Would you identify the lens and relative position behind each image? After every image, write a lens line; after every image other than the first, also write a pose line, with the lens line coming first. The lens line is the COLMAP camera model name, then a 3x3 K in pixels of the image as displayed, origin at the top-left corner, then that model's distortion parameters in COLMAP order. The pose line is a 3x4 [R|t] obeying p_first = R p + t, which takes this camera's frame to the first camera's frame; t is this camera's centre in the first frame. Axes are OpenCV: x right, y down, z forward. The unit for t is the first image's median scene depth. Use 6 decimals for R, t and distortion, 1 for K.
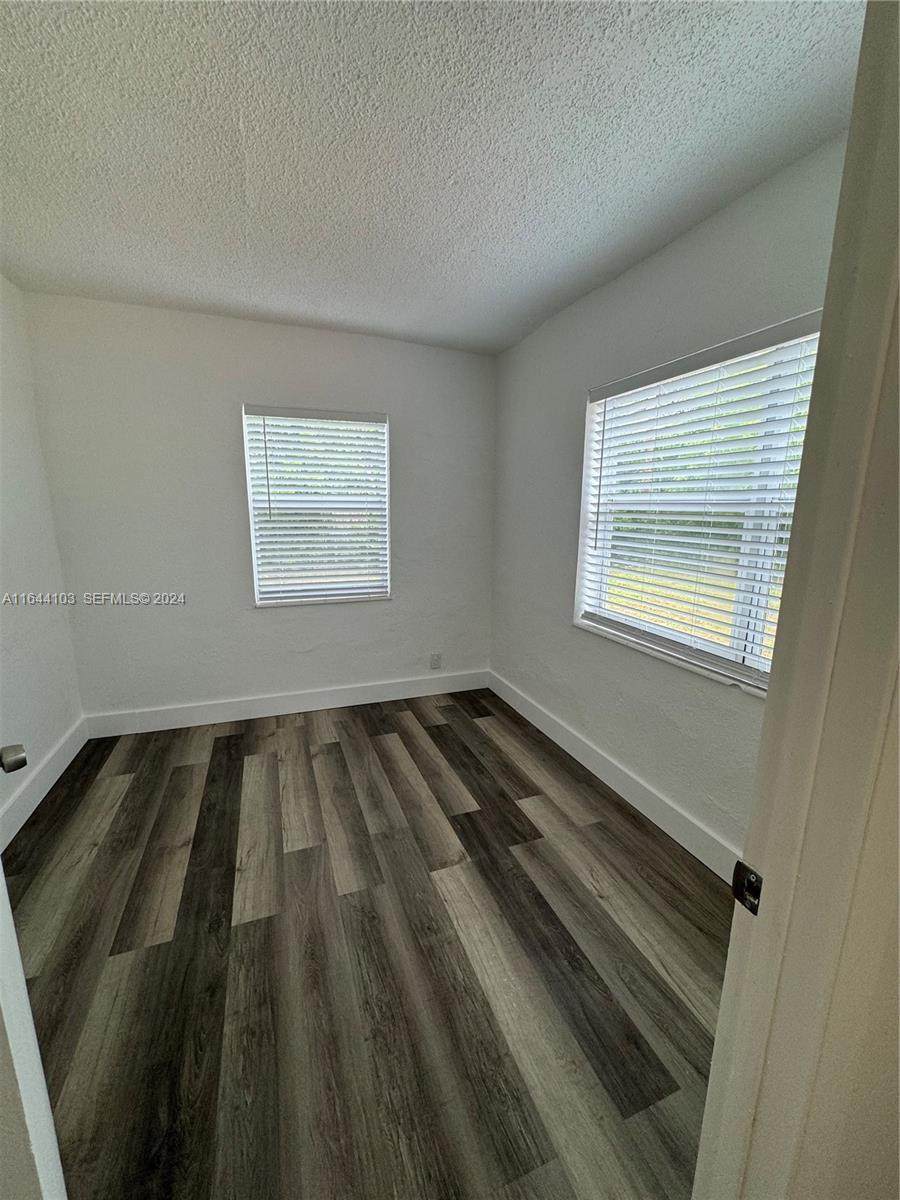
lens RADIAL K [[479.4, 0, 452.1], [0, 479.4, 601.1], [0, 0, 1]] dist [-0.002217, 0.000171]
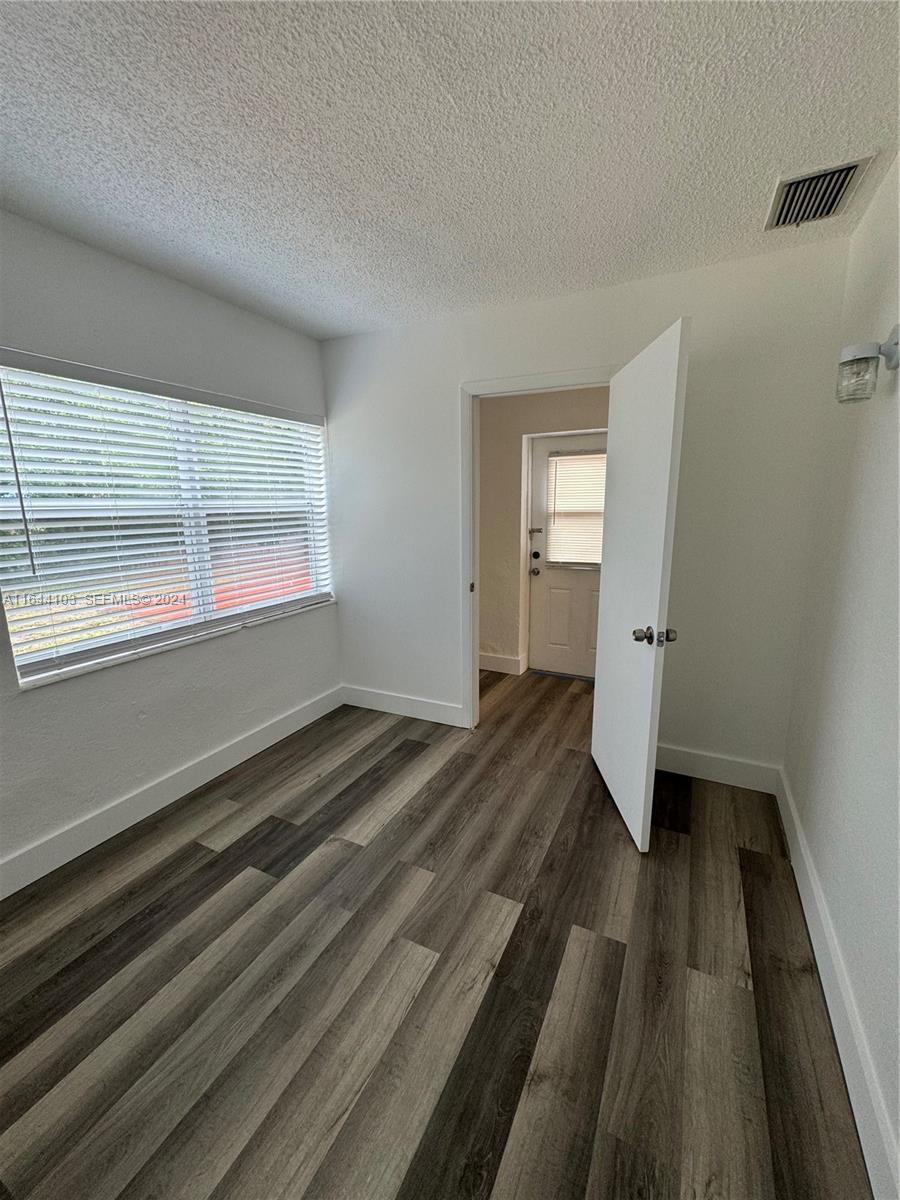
lens RADIAL K [[479.4, 0, 452.1], [0, 479.4, 601.1], [0, 0, 1]] dist [-0.002217, 0.000171]
pose [[-0.670805, -0.148539, 0.726606, -0.837310], [0.149425, 0.932576, 0.328594, -0.267883], [-0.726425, 0.328995, -0.603381, 1.250412]]
